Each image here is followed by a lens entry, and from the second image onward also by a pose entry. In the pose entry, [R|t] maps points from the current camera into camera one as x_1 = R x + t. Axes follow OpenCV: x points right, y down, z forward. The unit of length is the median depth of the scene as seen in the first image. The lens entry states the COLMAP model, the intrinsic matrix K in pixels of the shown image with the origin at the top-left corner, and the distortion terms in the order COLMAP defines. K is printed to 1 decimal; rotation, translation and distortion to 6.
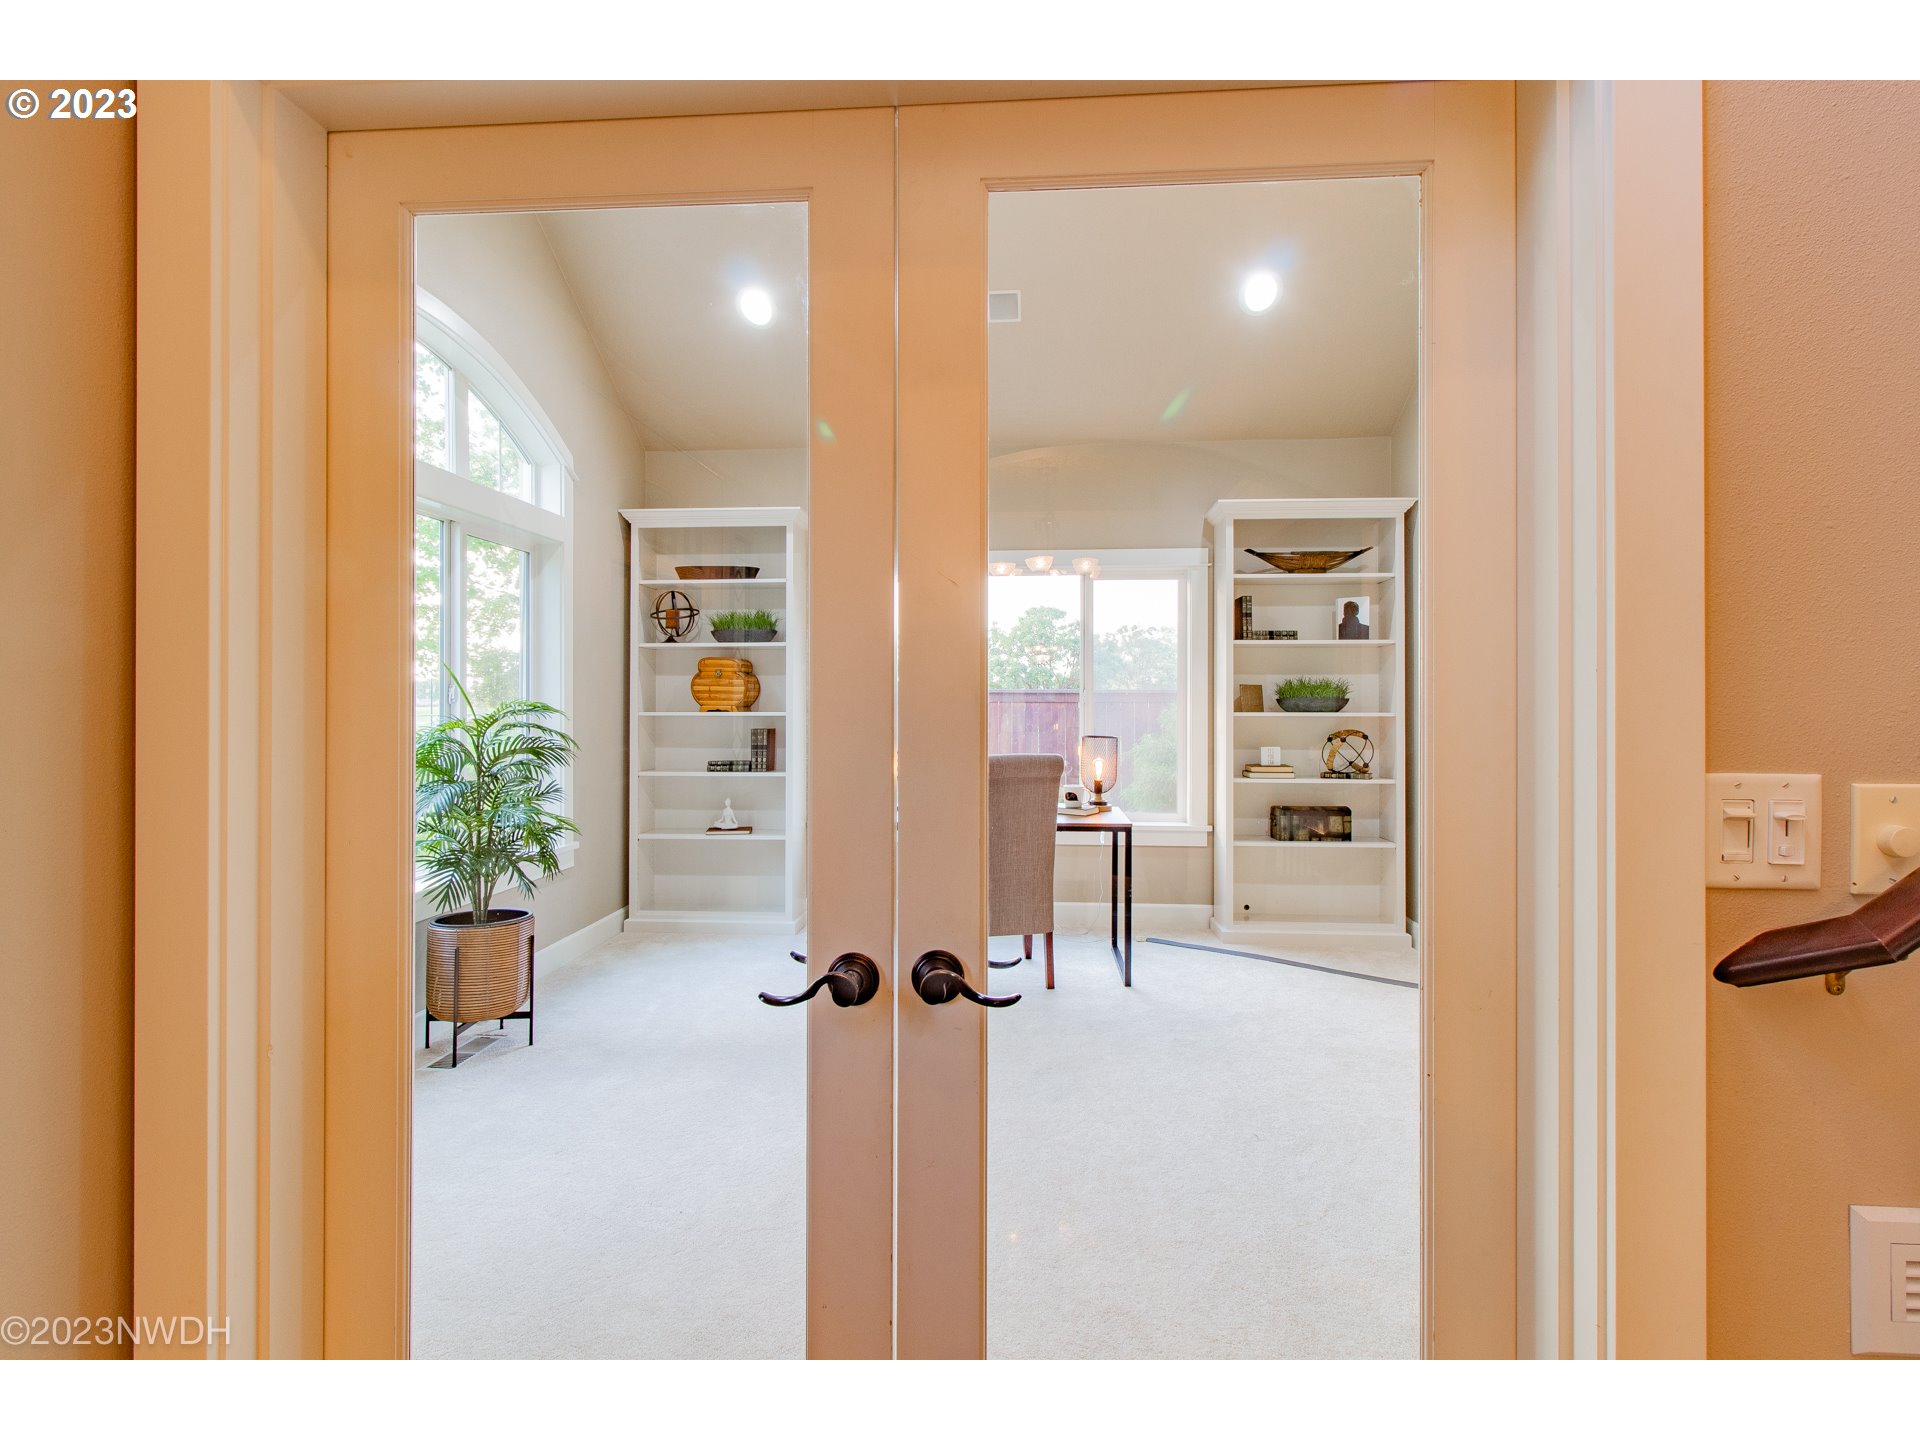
lens RADIAL K [[881.0, 0, 961.3], [0, 881.0, 713.9], [0, 0, 1]] dist [0.000479, -0.000301]
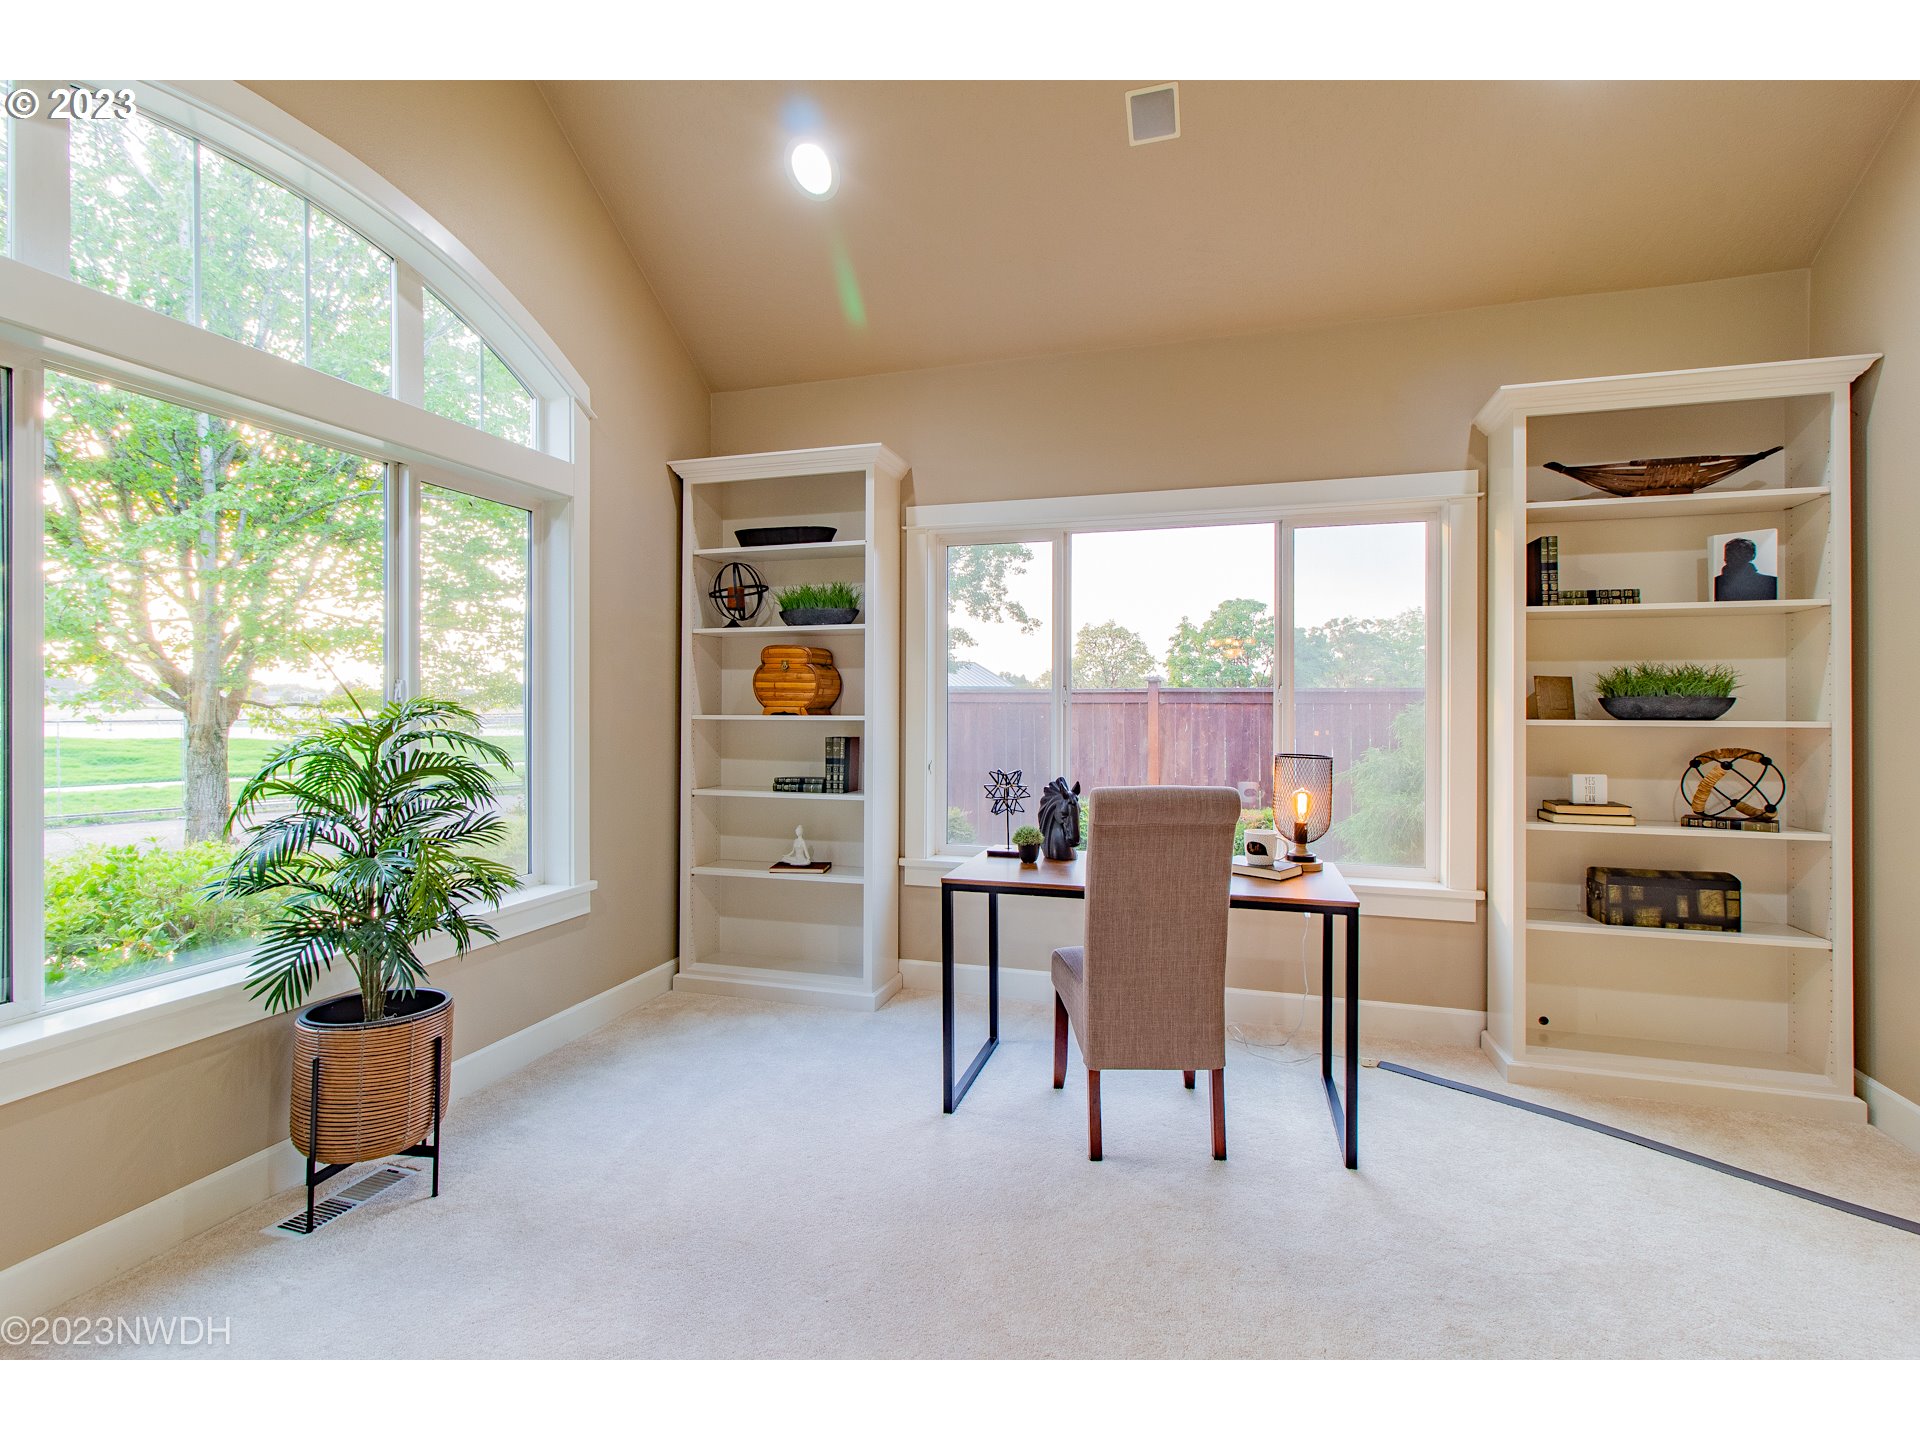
lens RADIAL K [[881.0, 0, 964.6], [0, 881.0, 708.7], [0, 0, 1]] dist [0.000479, -0.000301]
pose [[0.977438, 0.002272, -0.211208, 0.046391], [-0.003845, 0.999968, -0.007034, -0.003417], [0.211185, 0.007688, 0.977416, 0.288954]]
